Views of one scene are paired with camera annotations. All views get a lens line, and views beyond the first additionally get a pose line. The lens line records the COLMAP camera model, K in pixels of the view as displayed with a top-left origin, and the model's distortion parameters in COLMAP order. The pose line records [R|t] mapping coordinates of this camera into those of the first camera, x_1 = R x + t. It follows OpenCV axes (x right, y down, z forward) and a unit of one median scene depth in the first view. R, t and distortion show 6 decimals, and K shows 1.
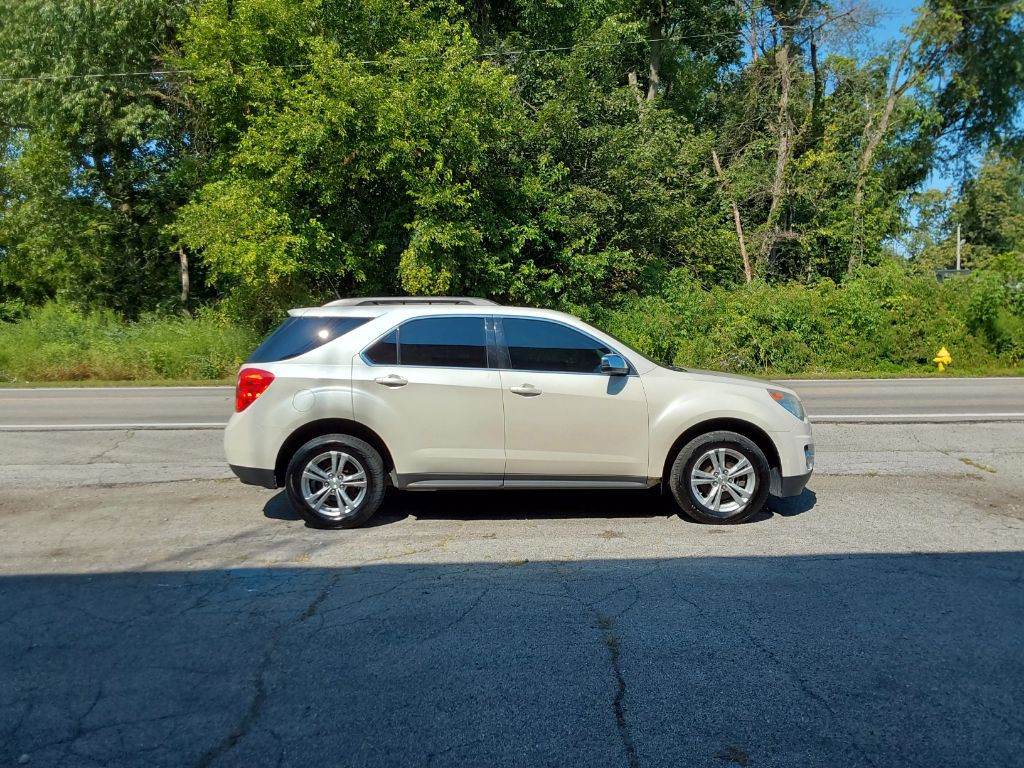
lens RADIAL K [[811.4, 0, 520.0], [0, 811.4, 388.3], [0, 0, 1]] dist [0.114344, -0.174972]
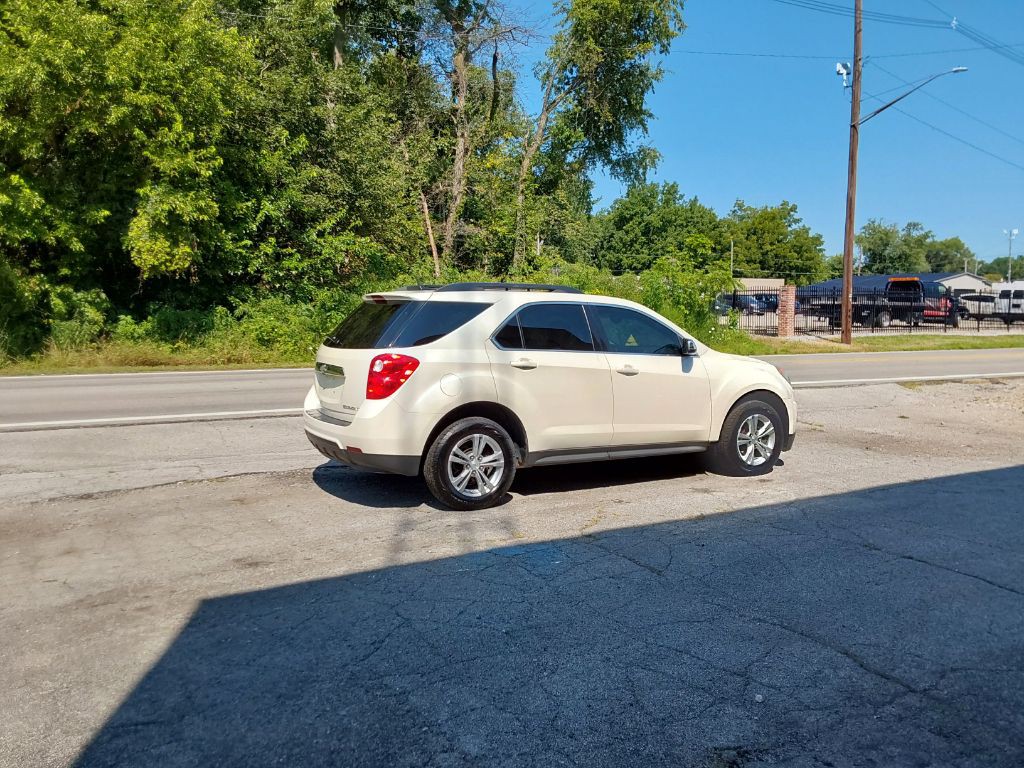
lens RADIAL K [[811.4, 0, 520.0], [0, 811.4, 388.3], [0, 0, 1]] dist [0.114344, -0.174972]
pose [[0.877909, -0.029643, 0.477909, -0.653838], [0.020599, 0.999496, 0.024155, -0.002921], [-0.478384, -0.011362, 0.878077, 0.081019]]
